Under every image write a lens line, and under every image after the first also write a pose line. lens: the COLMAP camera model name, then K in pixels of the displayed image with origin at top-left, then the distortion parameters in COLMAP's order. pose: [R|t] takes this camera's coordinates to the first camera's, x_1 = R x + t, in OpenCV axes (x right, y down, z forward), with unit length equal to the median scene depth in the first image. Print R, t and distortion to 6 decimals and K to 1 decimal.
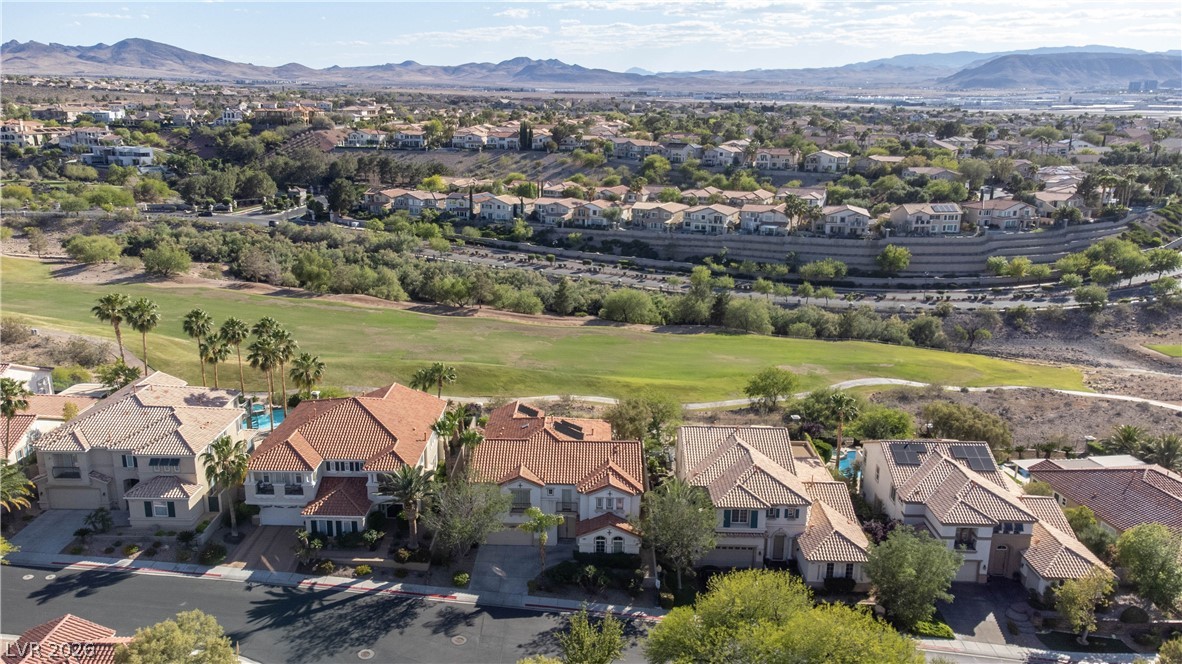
lens RADIAL K [[896.1, 0, 555.2], [0, 896.1, 336.4], [0, 0, 1]] dist [0.030213, 0.034142]
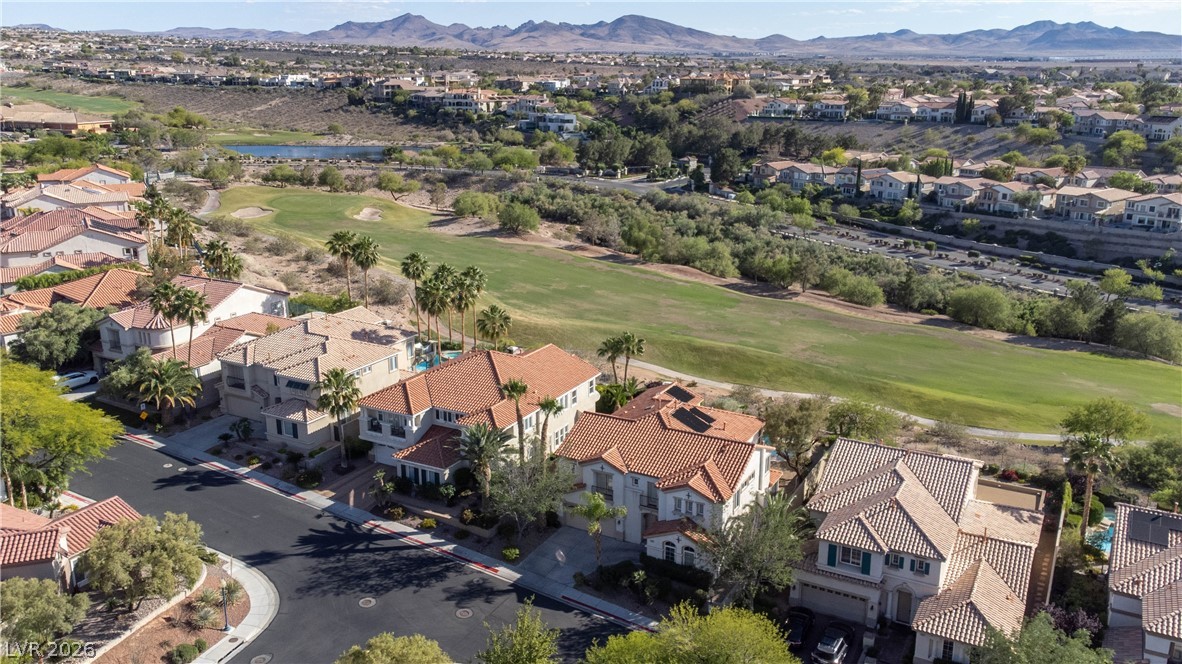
lens RADIAL K [[955.9, 0, 591.0], [0, 955.9, 332.0], [0, 0, 1]] dist [0.009777, 0.084017]
pose [[0.897283, 0.116562, -0.425789, 0.102665], [-0.113731, 0.992991, 0.032167, 0.000946], [0.426554, 0.019563, 0.904251, 0.041207]]
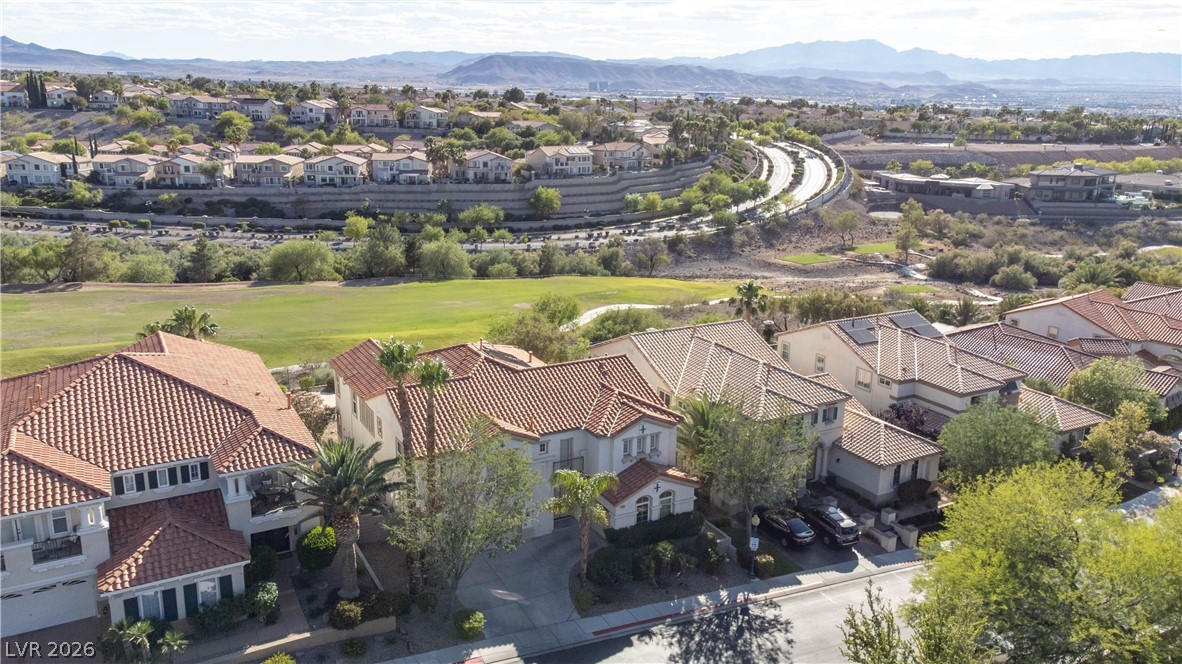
lens RADIAL K [[896.3, 0, 586.9], [0, 896.3, 332.3], [0, 0, 1]] dist [0.031342, 0.034245]
pose [[0.853202, -0.123936, 0.506642, -0.085851], [0.122662, 0.991794, 0.036047, 0.023470], [-0.506952, 0.031390, 0.861403, 0.138680]]
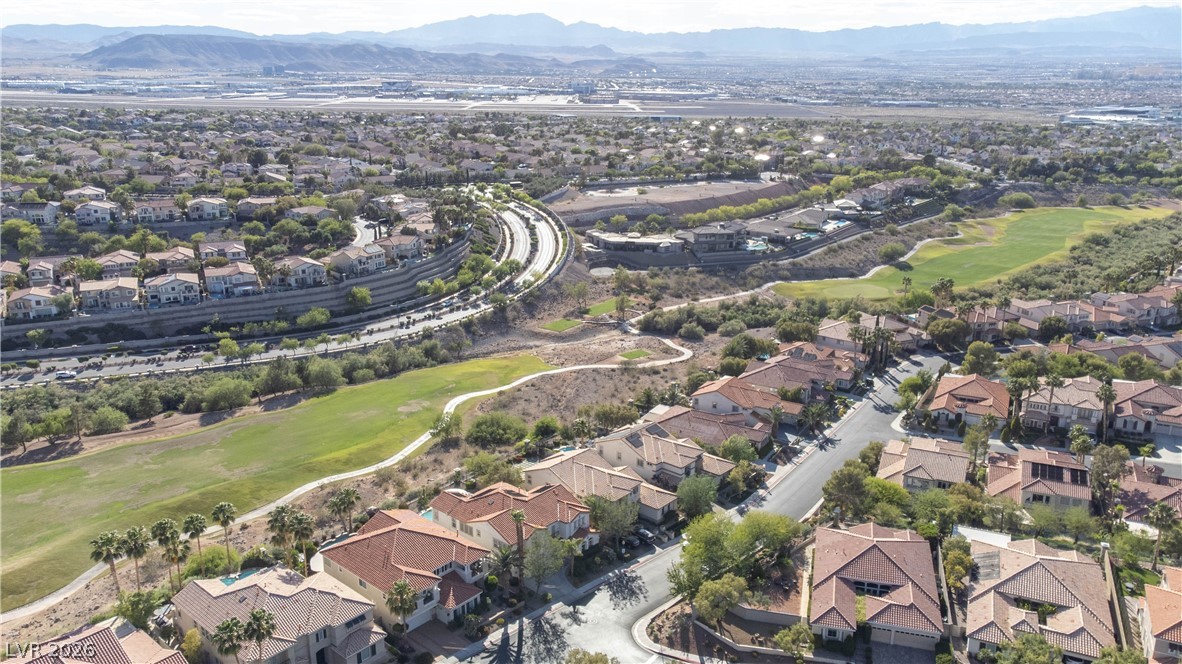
lens RADIAL K [[896.3, 0, 586.9], [0, 896.3, 332.3], [0, 0, 1]] dist [0.031342, 0.034245]
pose [[0.630332, -0.224968, 0.743014, -0.336264], [0.209256, 0.970903, 0.116447, -0.108970], [-0.747592, 0.082080, 0.659067, -0.052313]]
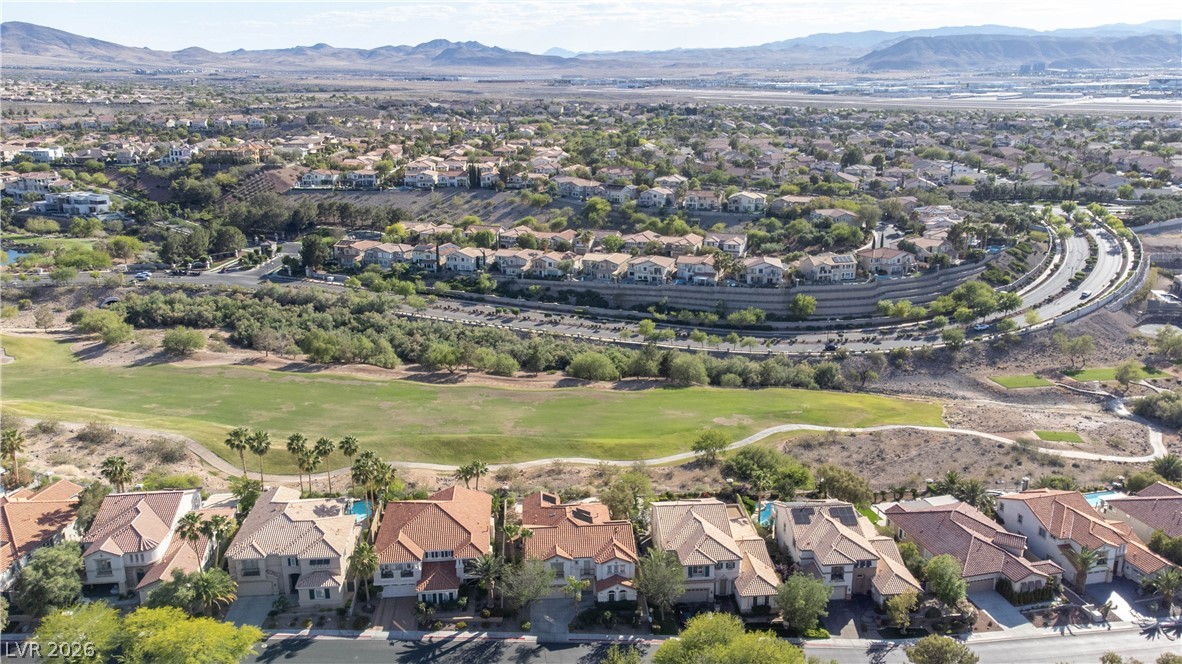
lens RADIAL K [[909.6, 0, 587.4], [0, 909.6, 332.1], [0, 0, 1]] dist [0.031965, 0.026747]
pose [[0.993008, -0.043471, 0.109752, -0.042886], [0.042134, 0.999007, 0.014471, -0.073848], [-0.110272, -0.009746, 0.993854, -0.166453]]
